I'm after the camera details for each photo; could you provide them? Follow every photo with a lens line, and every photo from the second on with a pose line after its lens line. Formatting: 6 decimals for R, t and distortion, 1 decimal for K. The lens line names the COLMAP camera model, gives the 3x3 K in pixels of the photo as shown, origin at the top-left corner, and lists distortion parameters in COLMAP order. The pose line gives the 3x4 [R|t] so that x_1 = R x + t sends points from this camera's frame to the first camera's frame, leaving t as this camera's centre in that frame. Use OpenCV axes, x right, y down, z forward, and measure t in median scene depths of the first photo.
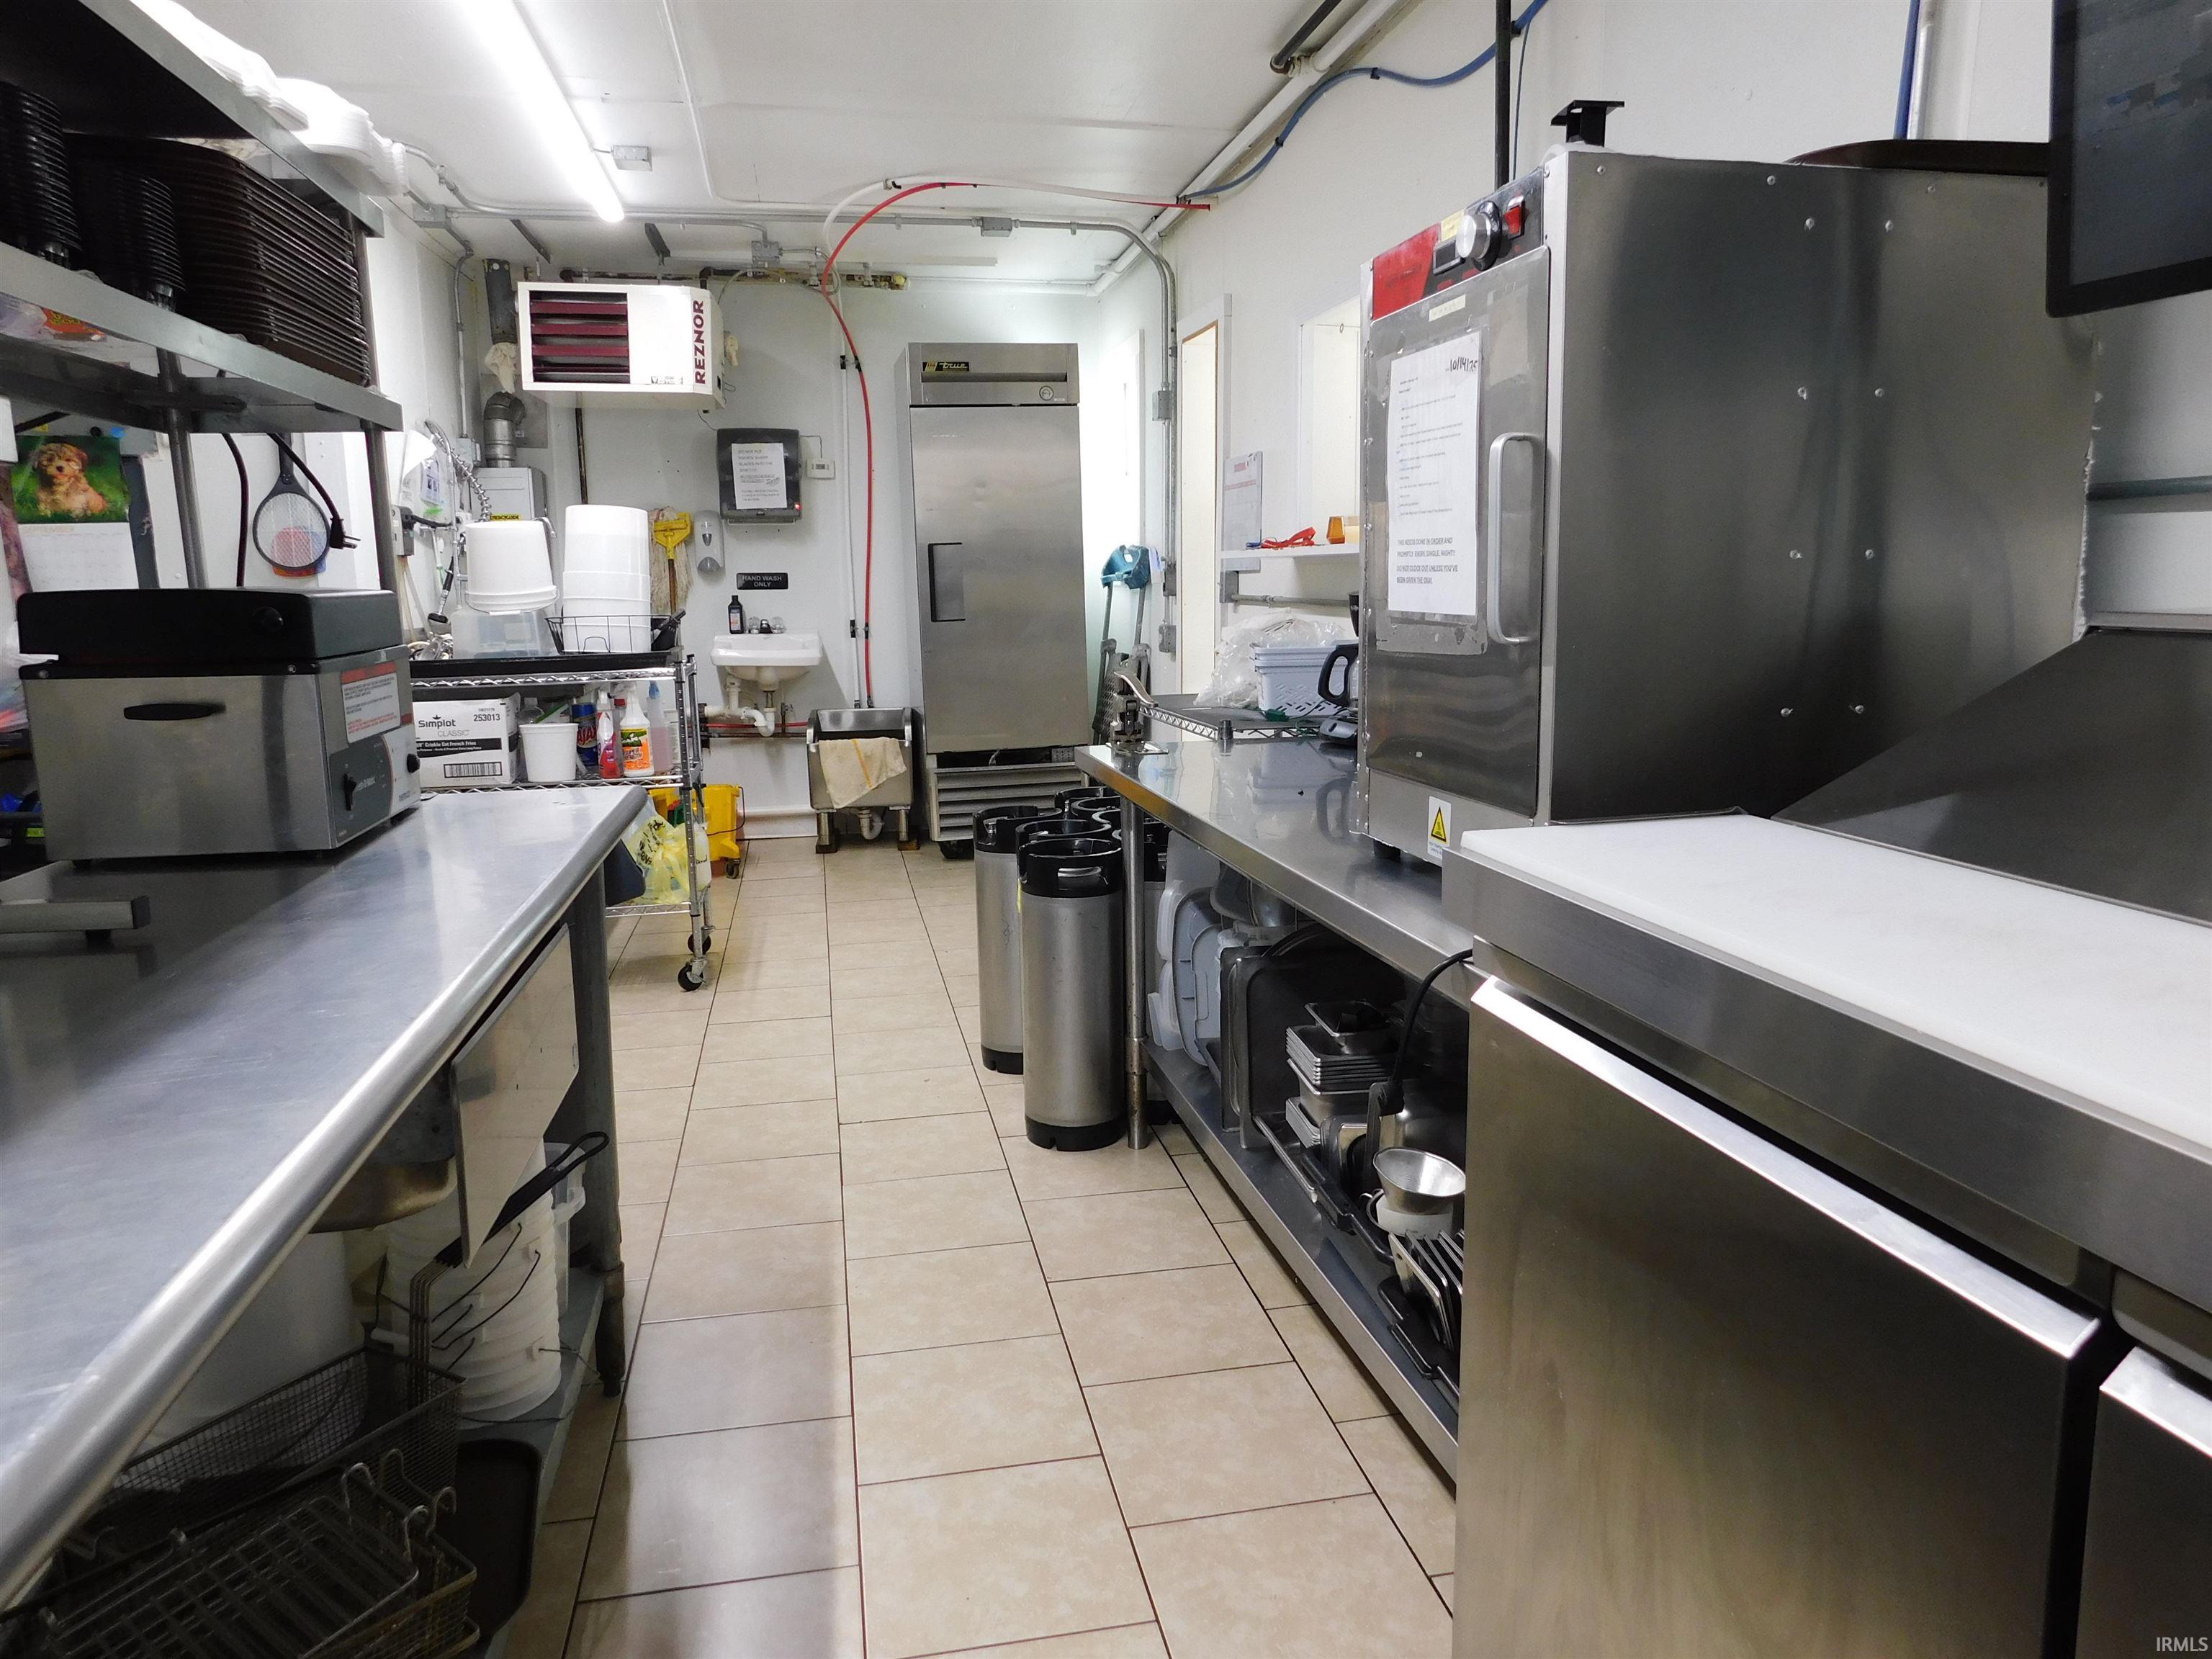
lens RADIAL K [[1469.5, 0, 1116.1], [0, 1469.5, 827.8], [0, 0, 1]] dist [-0.064014, 0.056375]
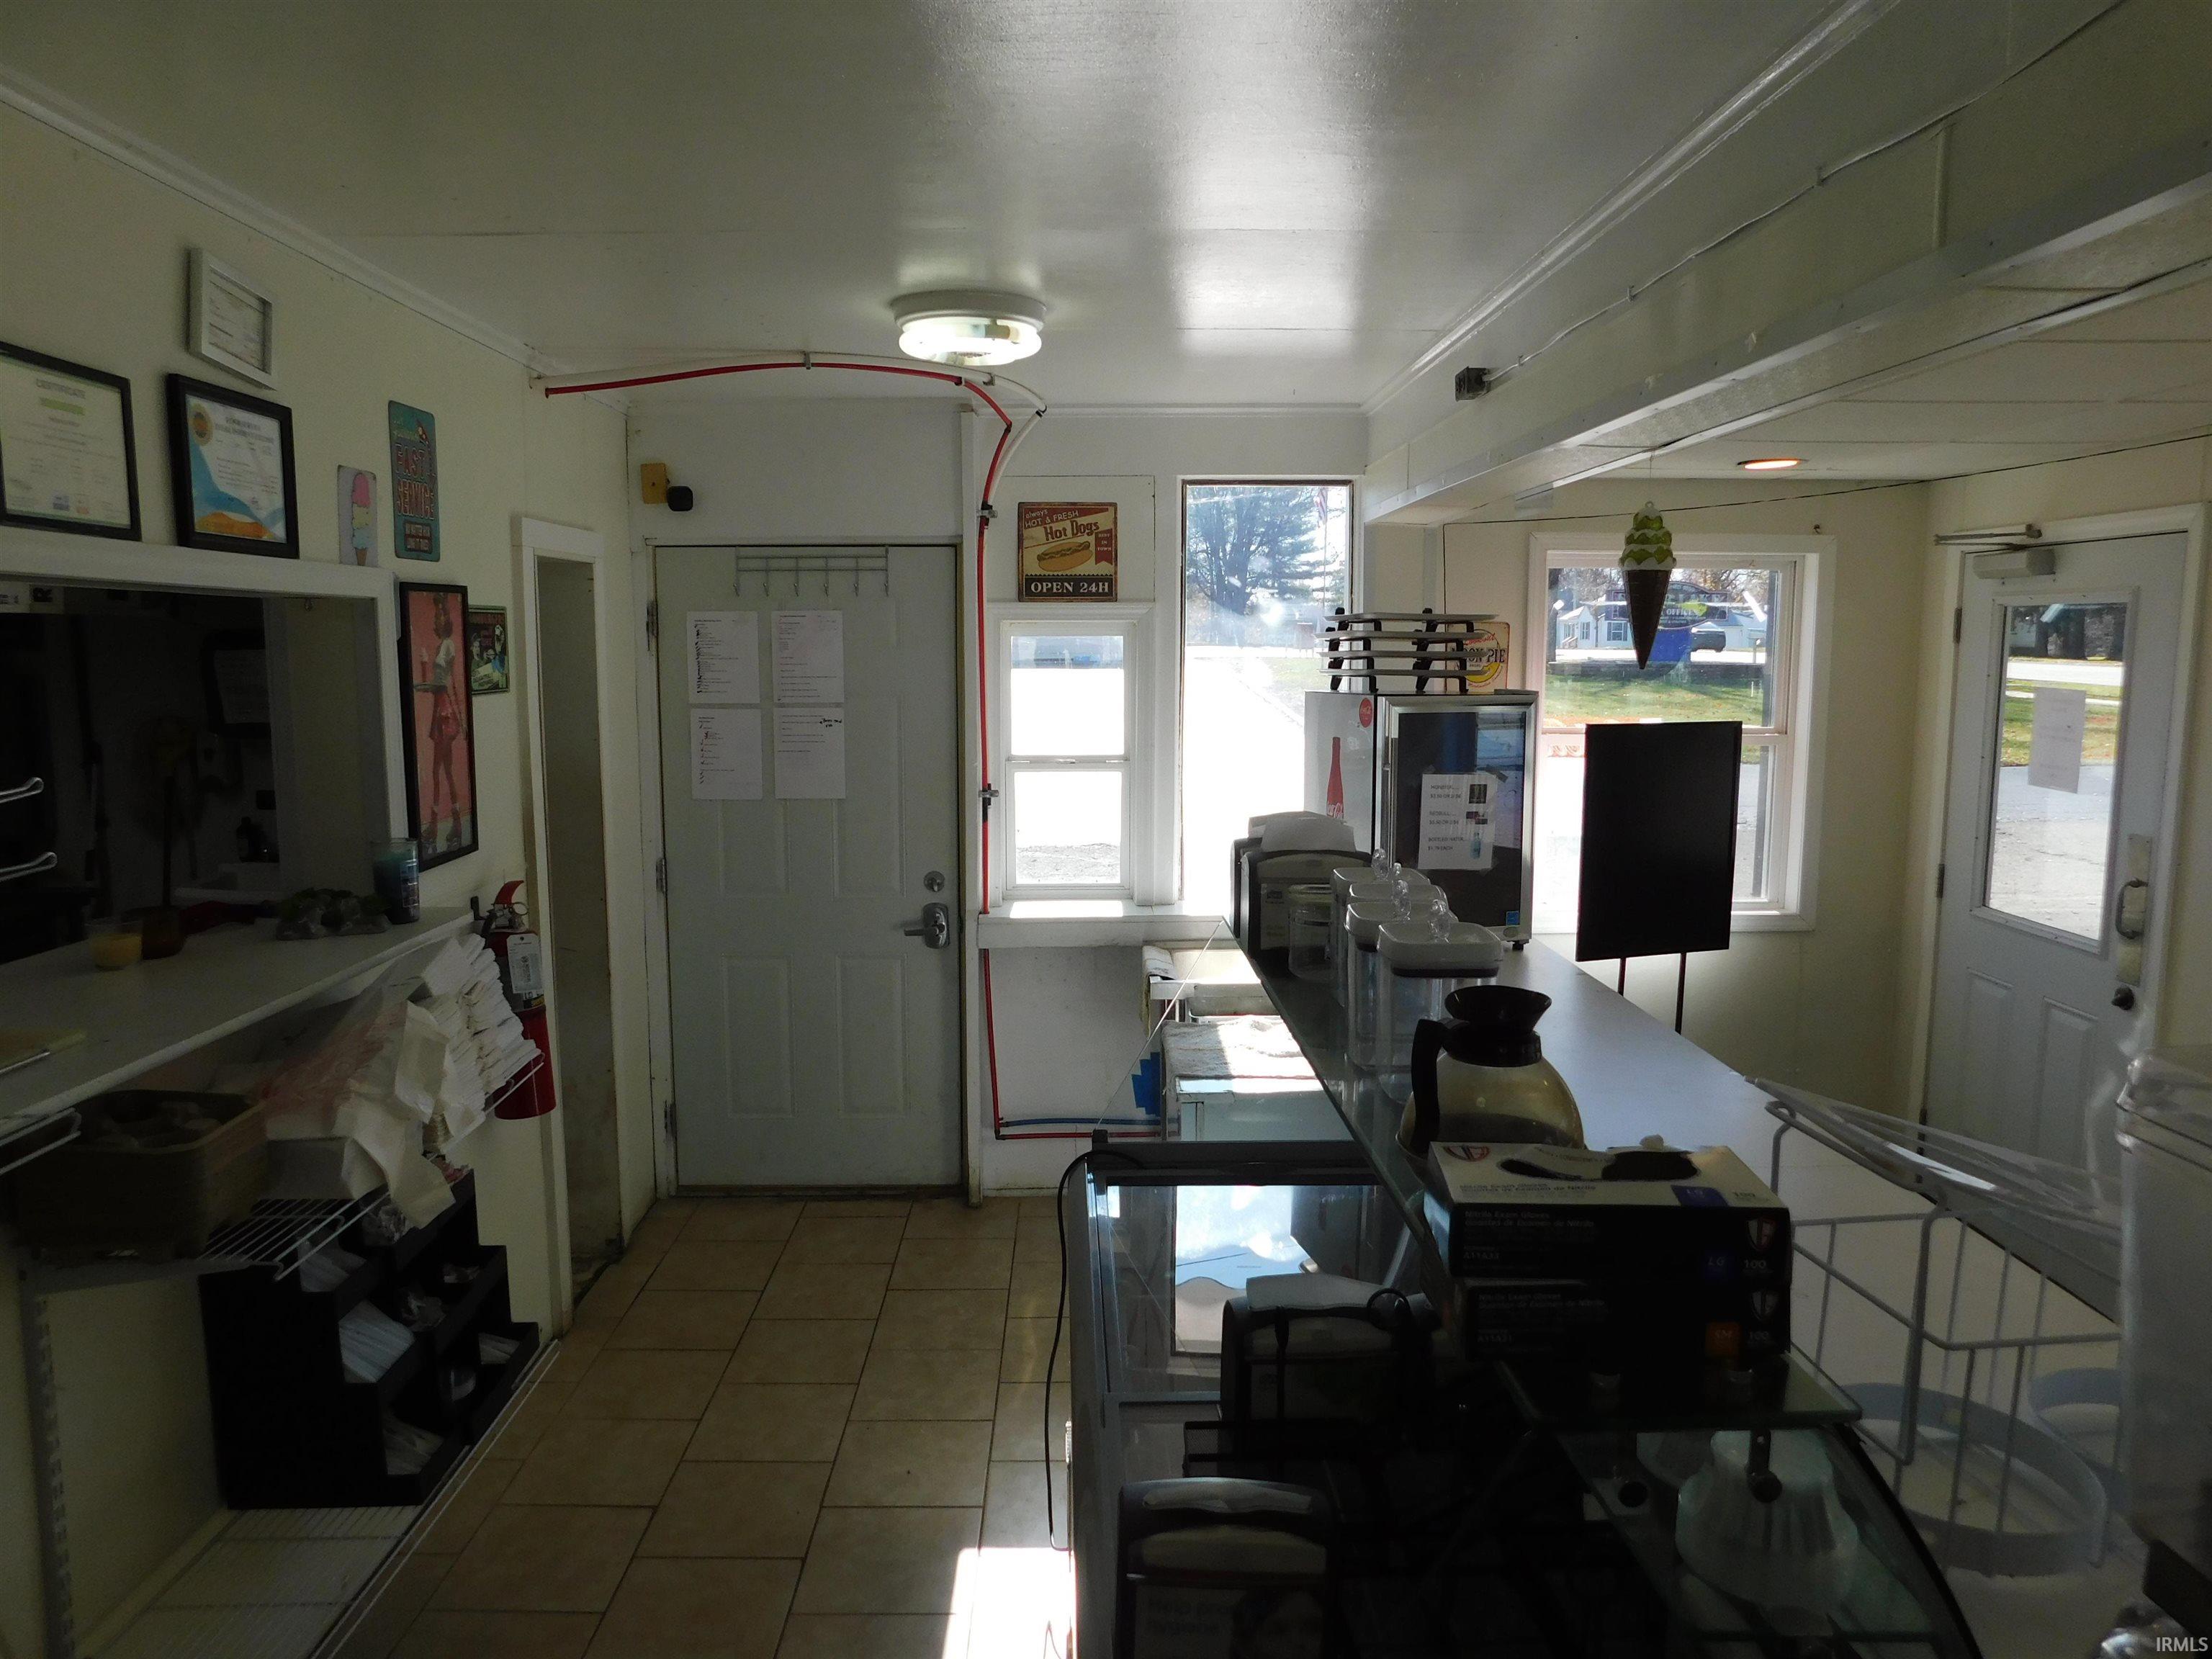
lens RADIAL K [[1469.5, 0, 1109.6], [0, 1469.5, 832.9], [0, 0, 1]] dist [-0.064014, 0.056375]
pose [[0.984848, 0.029303, -0.170927, 0.432648], [-0.037813, 0.998191, -0.046740, -0.141128], [0.169248, 0.052495, 0.984174, 0.258546]]
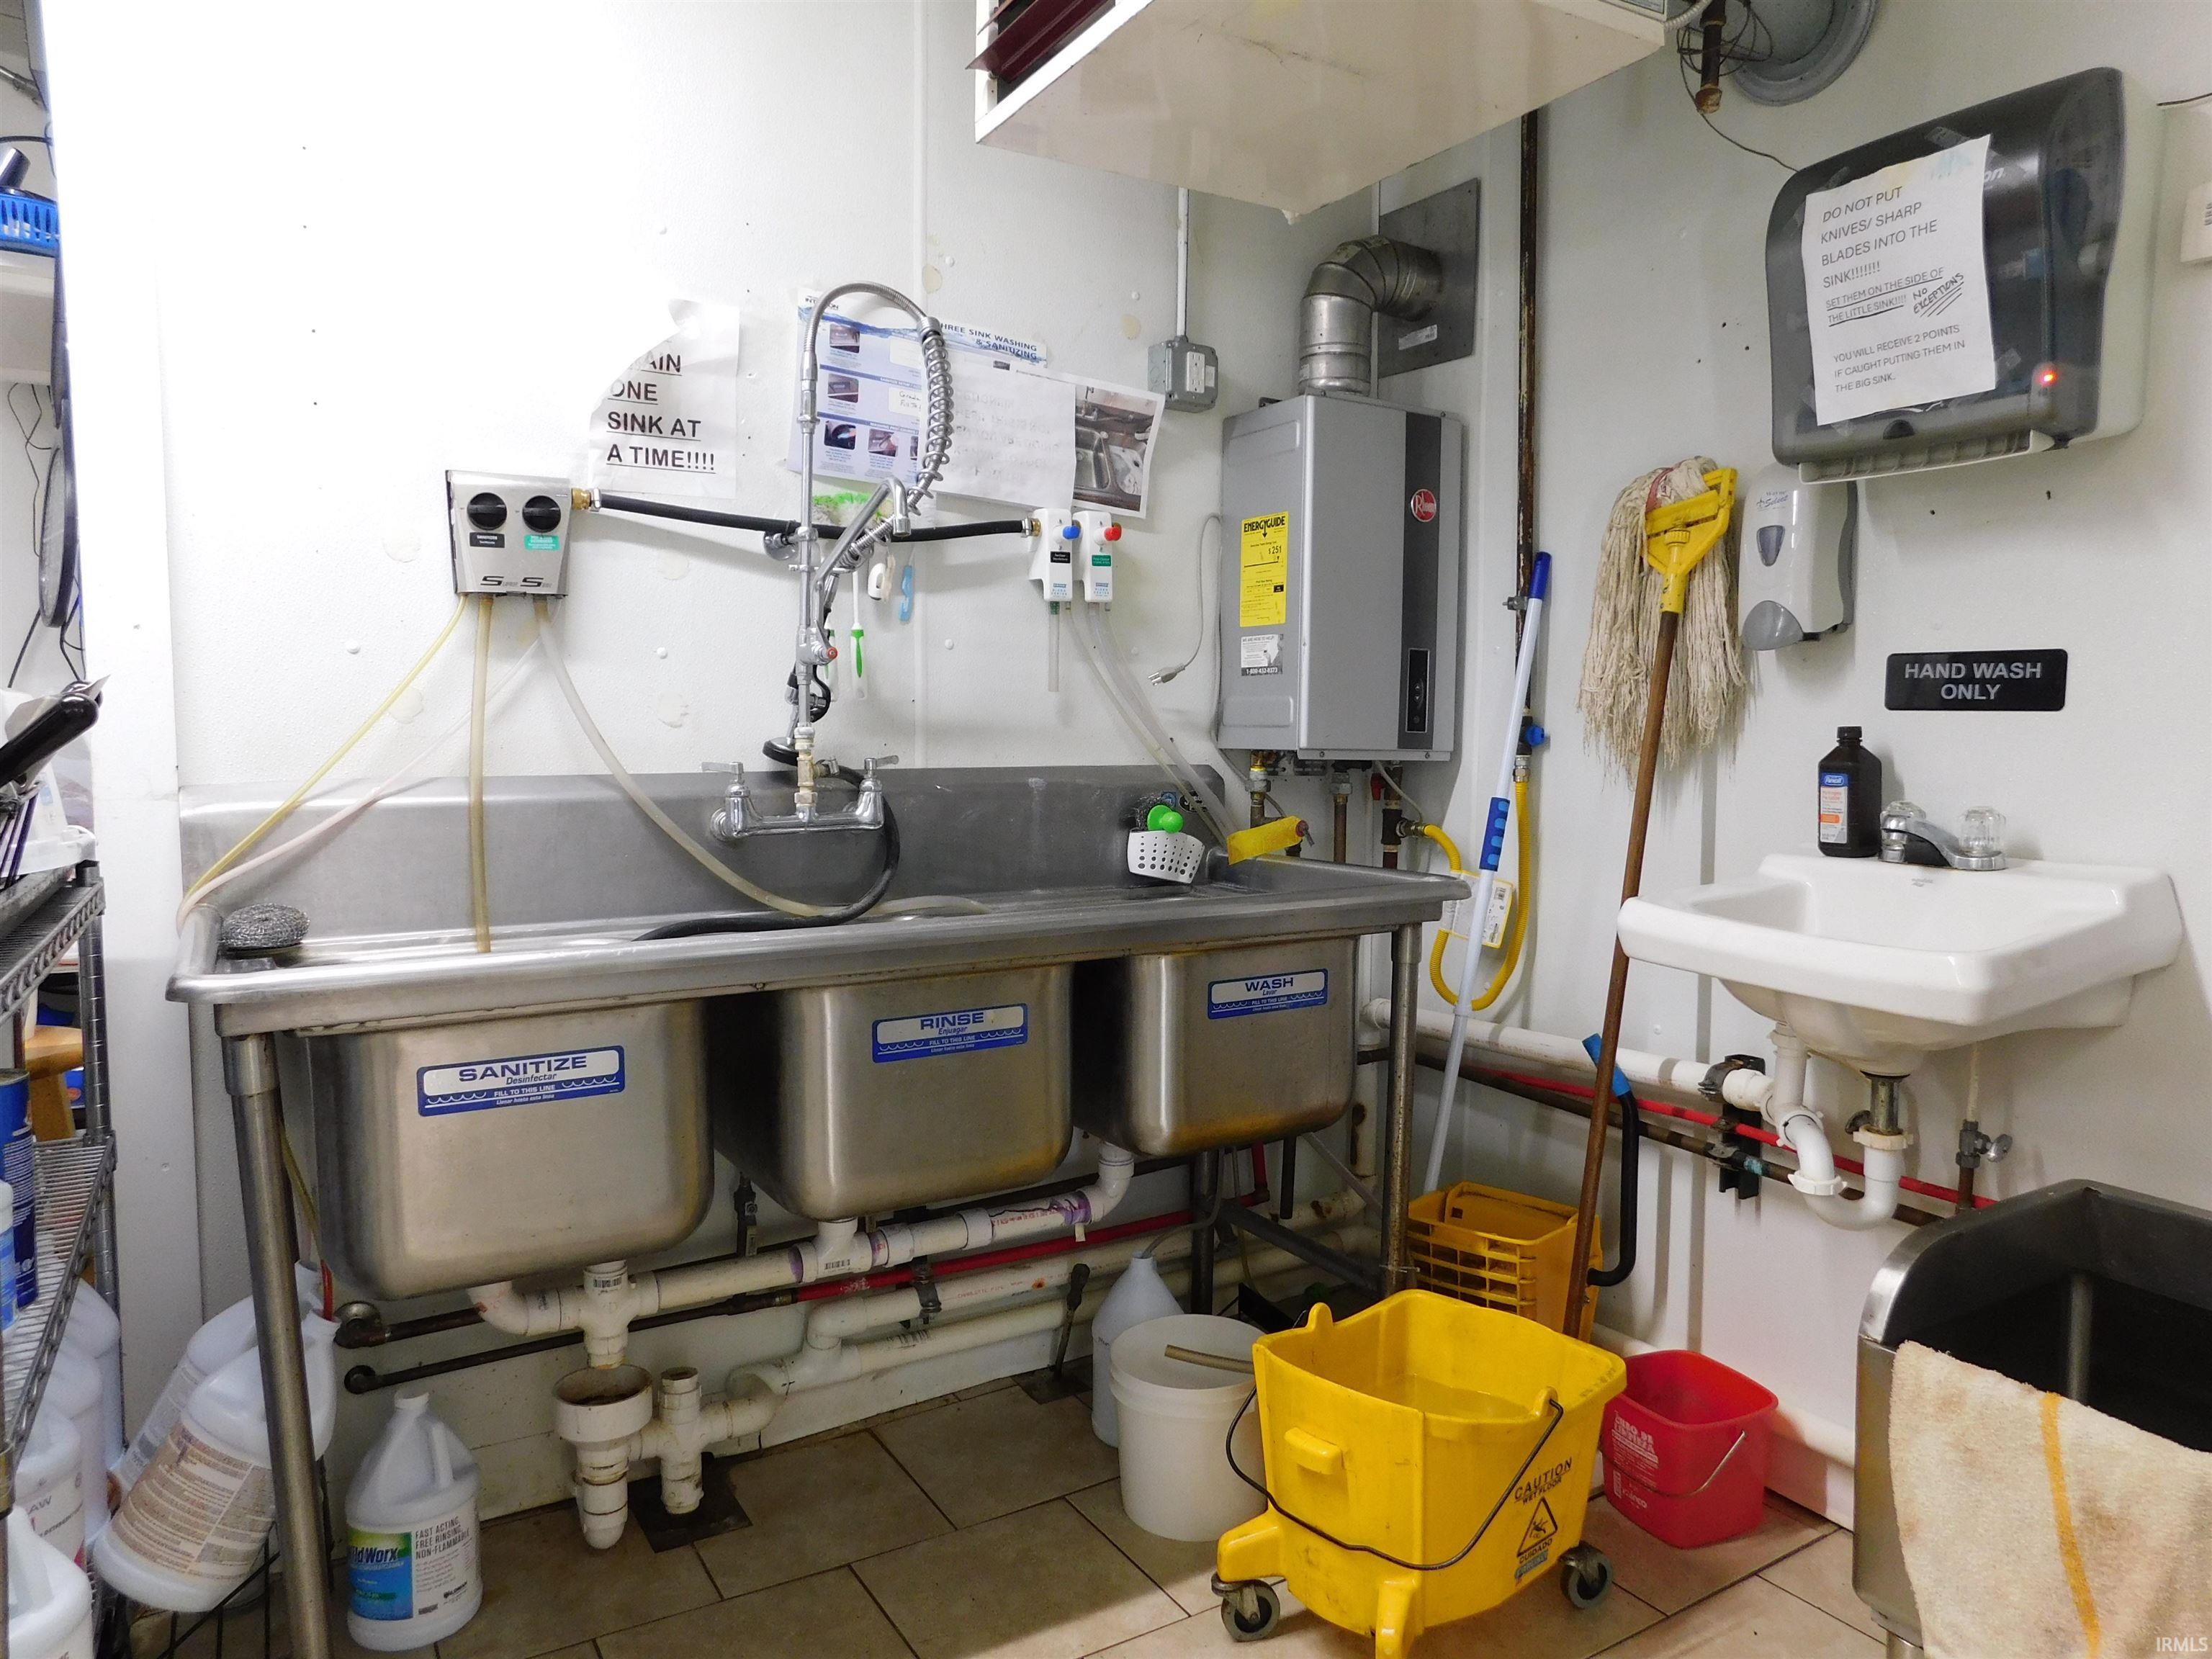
lens RADIAL K [[1469.5, 0, 1108.9], [0, 1469.5, 837.6], [0, 0, 1]] dist [-0.064014, 0.056375]
pose [[0.329415, 0.088414, -0.940036, -0.034701], [-0.171599, 0.984631, 0.032475, -0.131993], [0.928461, 0.150612, 0.339524, 0.834577]]
